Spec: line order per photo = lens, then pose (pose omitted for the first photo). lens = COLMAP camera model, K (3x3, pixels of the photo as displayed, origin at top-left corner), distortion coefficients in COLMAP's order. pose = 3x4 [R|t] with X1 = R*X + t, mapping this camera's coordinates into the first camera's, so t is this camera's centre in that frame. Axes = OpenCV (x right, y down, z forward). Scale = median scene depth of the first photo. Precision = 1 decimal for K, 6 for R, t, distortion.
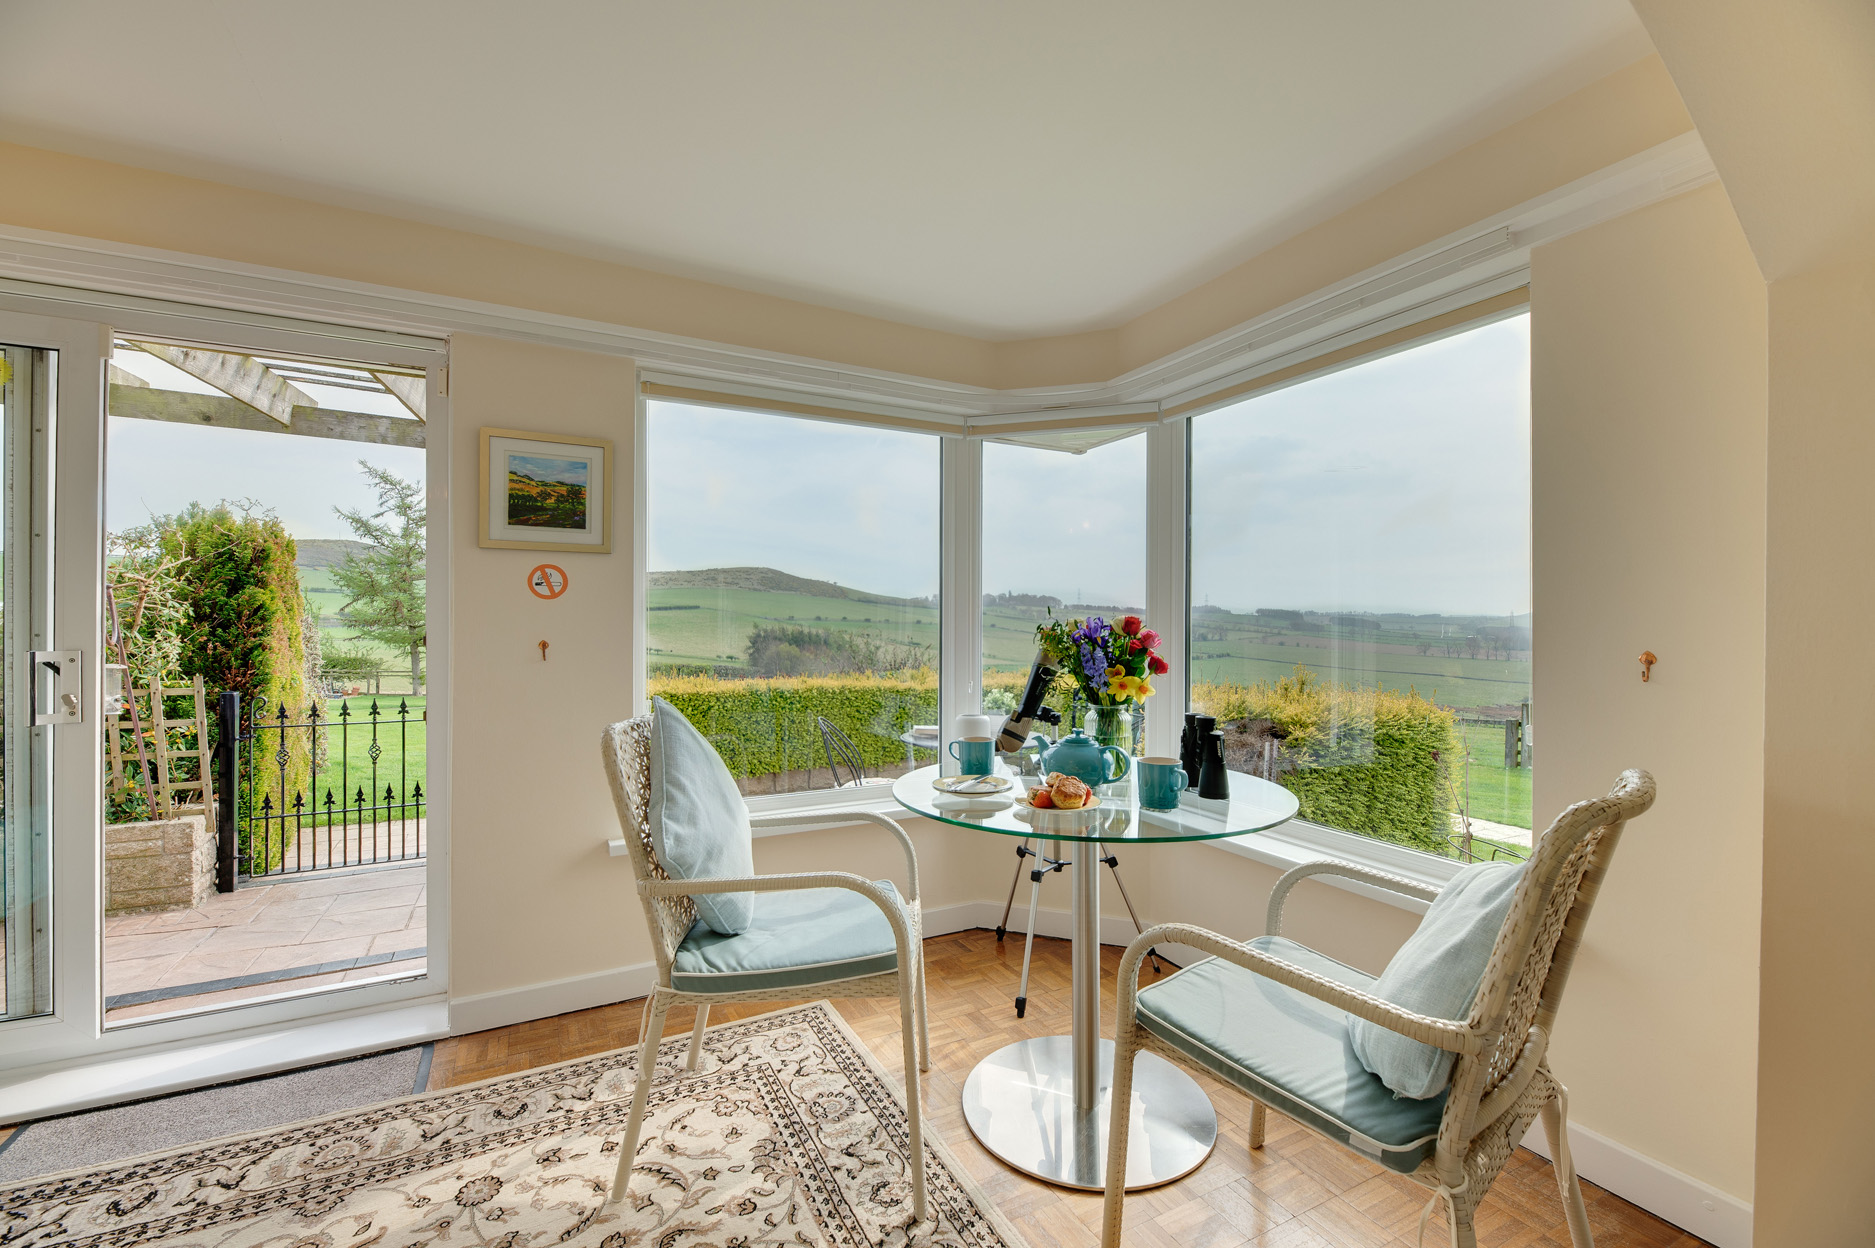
lens RADIAL K [[781.4, 0, 937.5], [0, 781.4, 624.0], [0, 0, 1]] dist [0.002618, -0.003886]
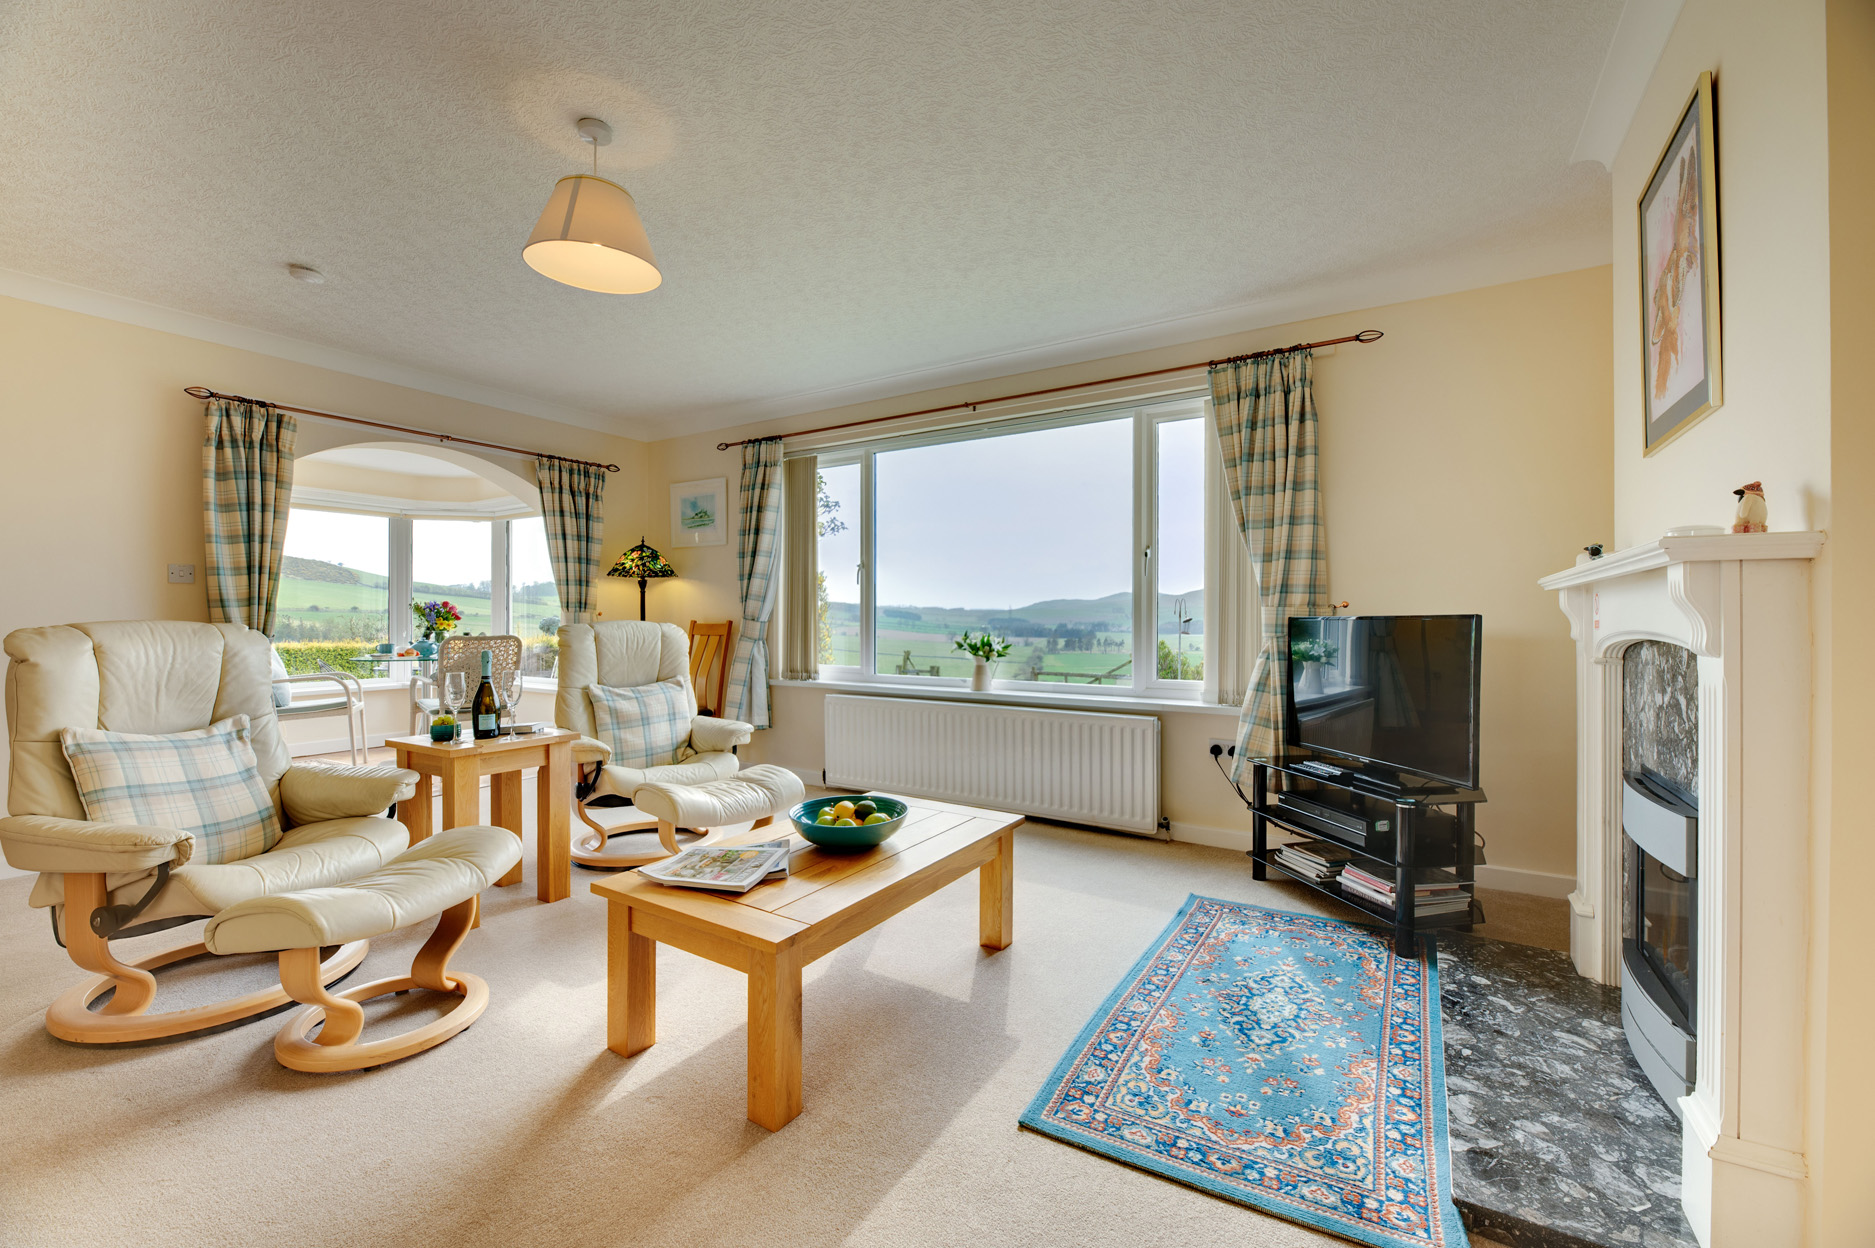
lens RADIAL K [[781.4, 0, 937.5], [0, 781.4, 624.0], [0, 0, 1]] dist [0.002618, -0.003886]
pose [[0.867262, -0.003262, 0.497842, 0.237573], [-0.002156, 0.999945, 0.010308, 0.024251], [-0.497848, -0.010013, 0.867207, -1.621961]]
